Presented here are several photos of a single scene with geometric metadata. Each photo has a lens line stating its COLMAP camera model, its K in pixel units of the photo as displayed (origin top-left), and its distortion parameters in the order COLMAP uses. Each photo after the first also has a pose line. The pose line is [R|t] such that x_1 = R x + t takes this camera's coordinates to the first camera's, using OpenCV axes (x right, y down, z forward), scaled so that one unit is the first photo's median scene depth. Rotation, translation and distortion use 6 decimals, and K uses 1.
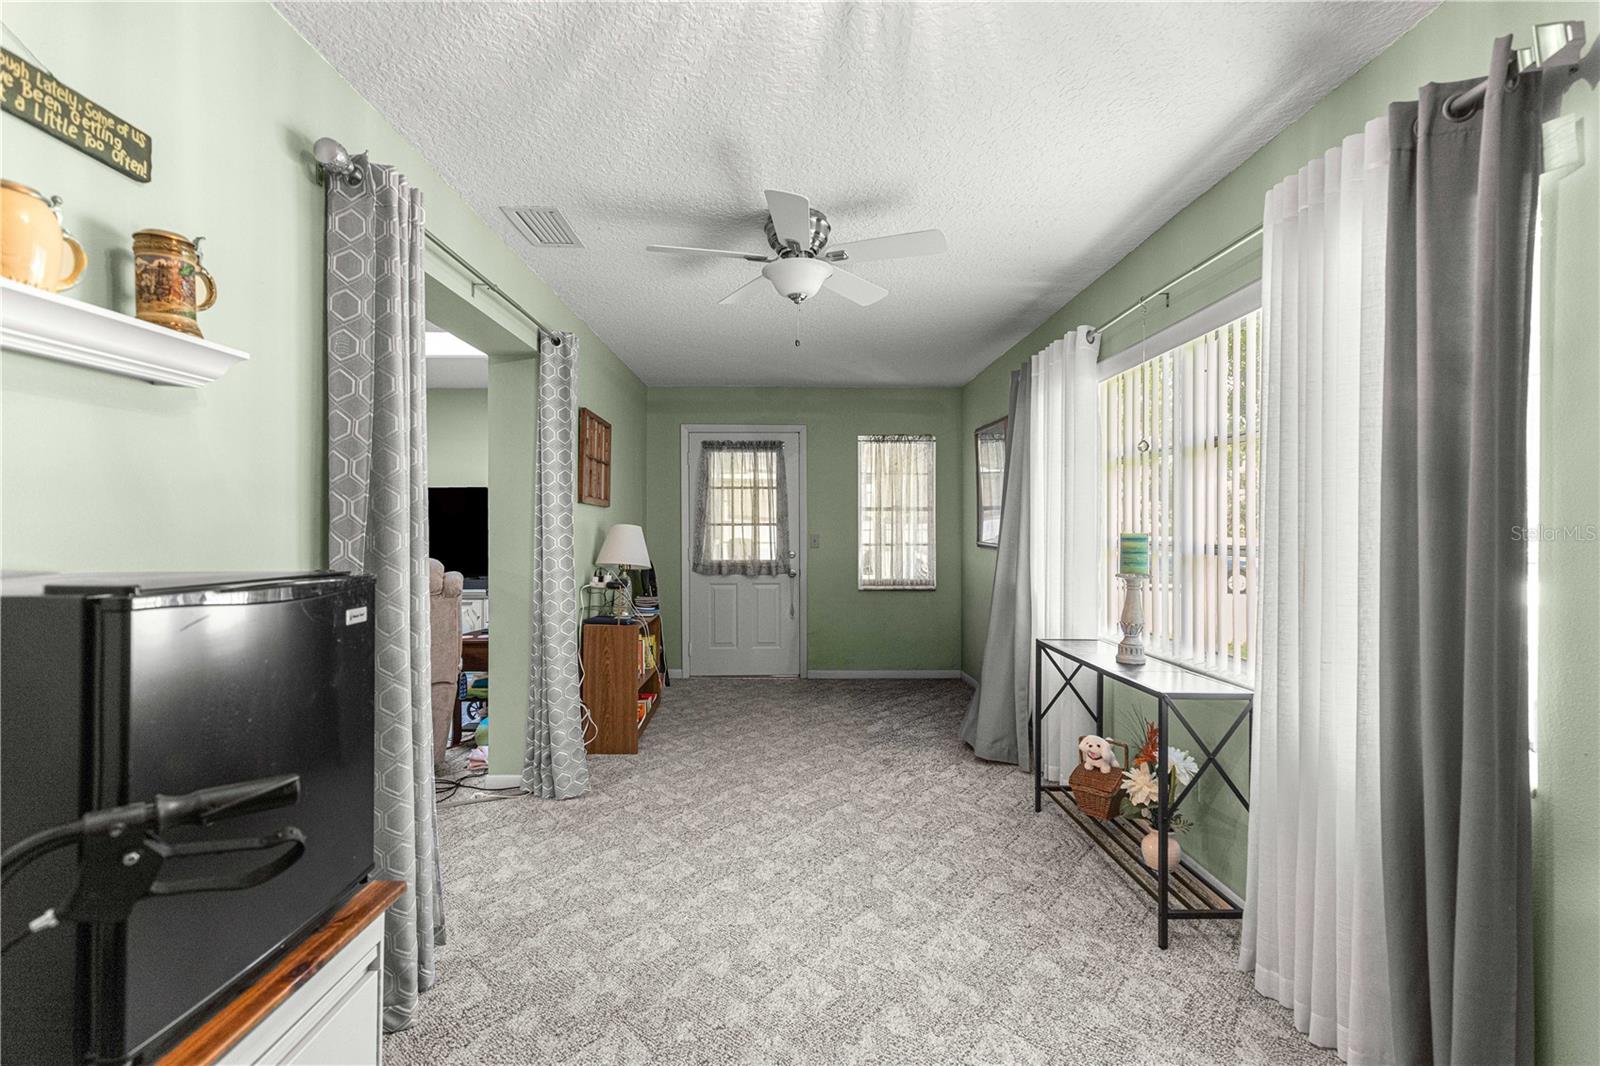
lens RADIAL K [[721.1, 0, 799.3], [0, 721.1, 532.5], [0, 0, 1]] dist [0.009902, -0.001353]
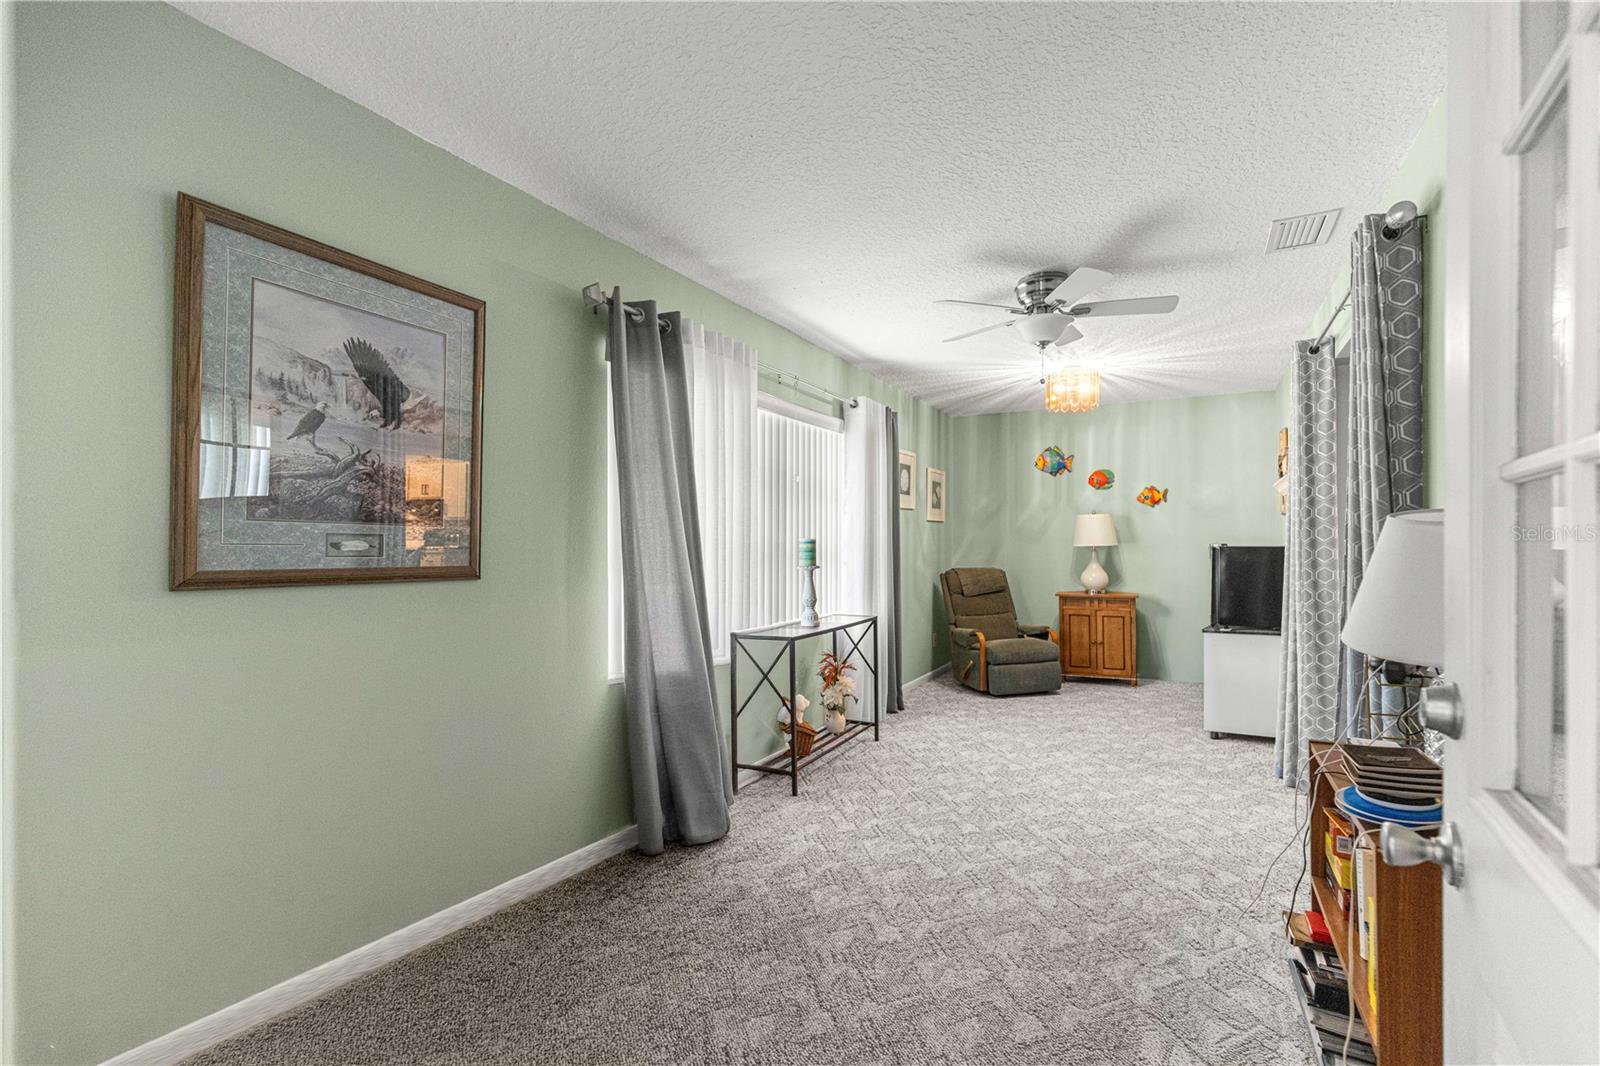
lens RADIAL K [[721.1, 0, 797.9], [0, 721.1, 534.0], [0, 0, 1]] dist [0.009902, -0.001353]
pose [[-0.868559, 0.001528, 0.495583, -0.211794], [0.000118, 0.999996, -0.002876, -0.003437], [-0.495585, -0.002440, -0.868556, 1.942254]]
